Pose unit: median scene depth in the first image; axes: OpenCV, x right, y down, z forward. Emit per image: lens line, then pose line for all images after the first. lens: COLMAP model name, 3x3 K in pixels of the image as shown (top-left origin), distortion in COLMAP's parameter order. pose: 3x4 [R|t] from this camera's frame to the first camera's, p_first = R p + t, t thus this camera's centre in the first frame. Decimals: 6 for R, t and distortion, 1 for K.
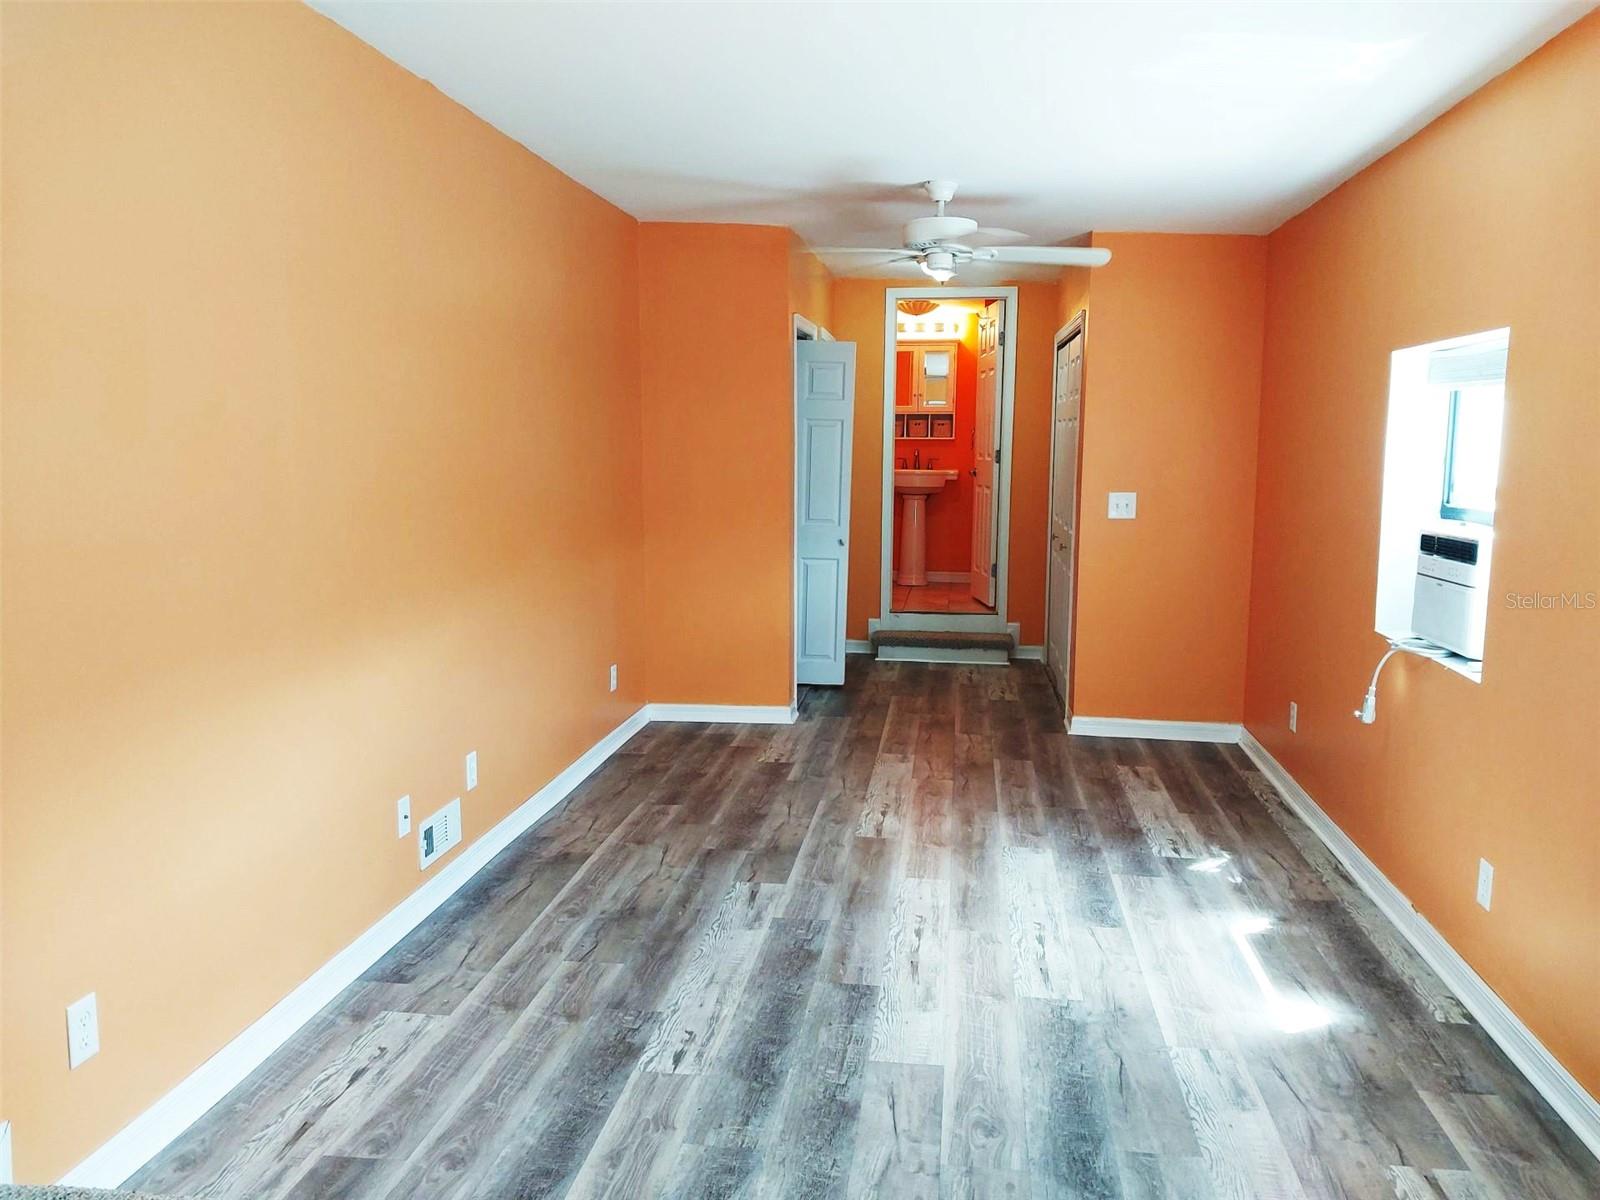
lens RADIAL K [[1269.1, 0, 829.4], [0, 1269.1, 601.7], [0, 0, 1]] dist [0.112859, -0.202368]
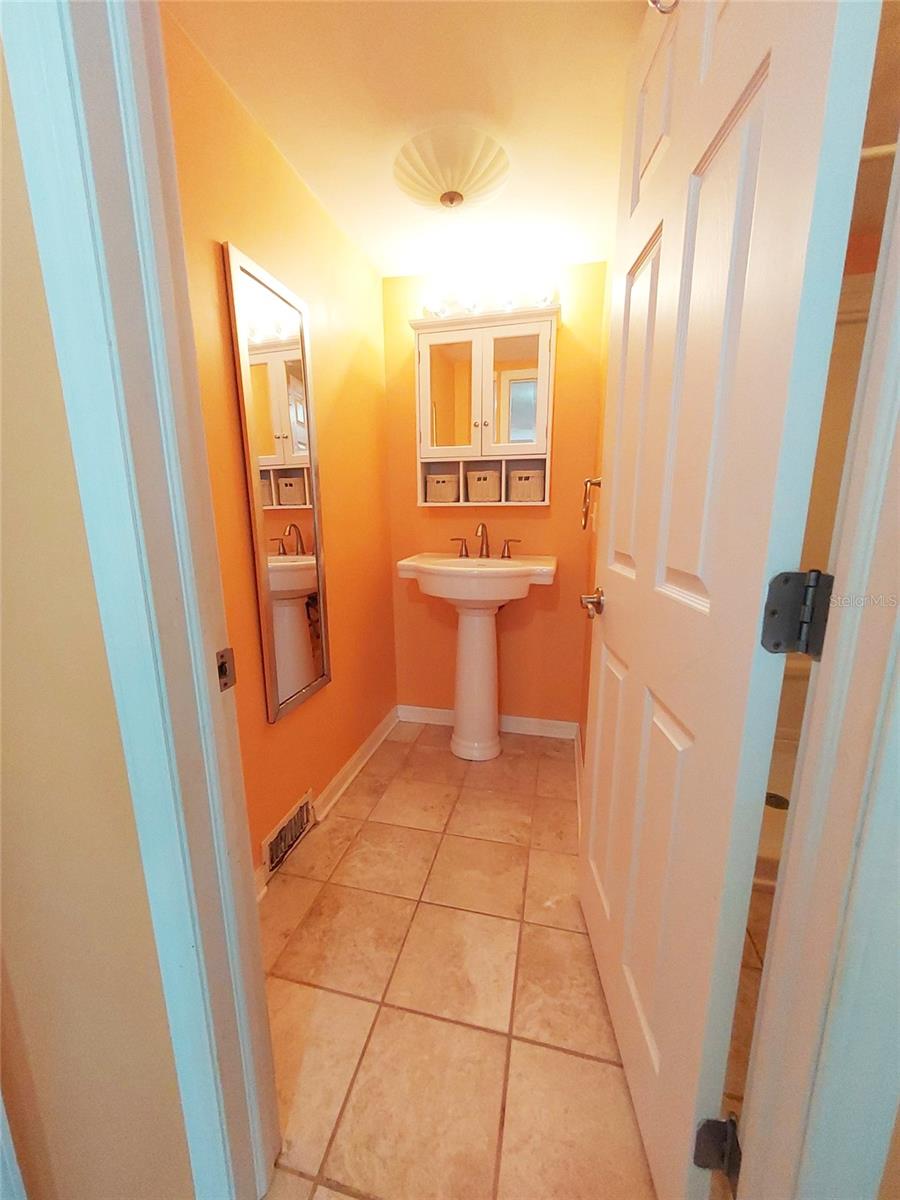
lens RADIAL K [[474.0, 0, 449.9], [0, 474.0, 608.5], [0, 0, 1]] dist [0.004105, 0.000243]
pose [[0.991906, 0.009769, -0.126597, 0.192570], [0.000762, 0.996560, 0.082870, -0.234903], [0.126972, -0.082296, 0.988487, 1.850067]]
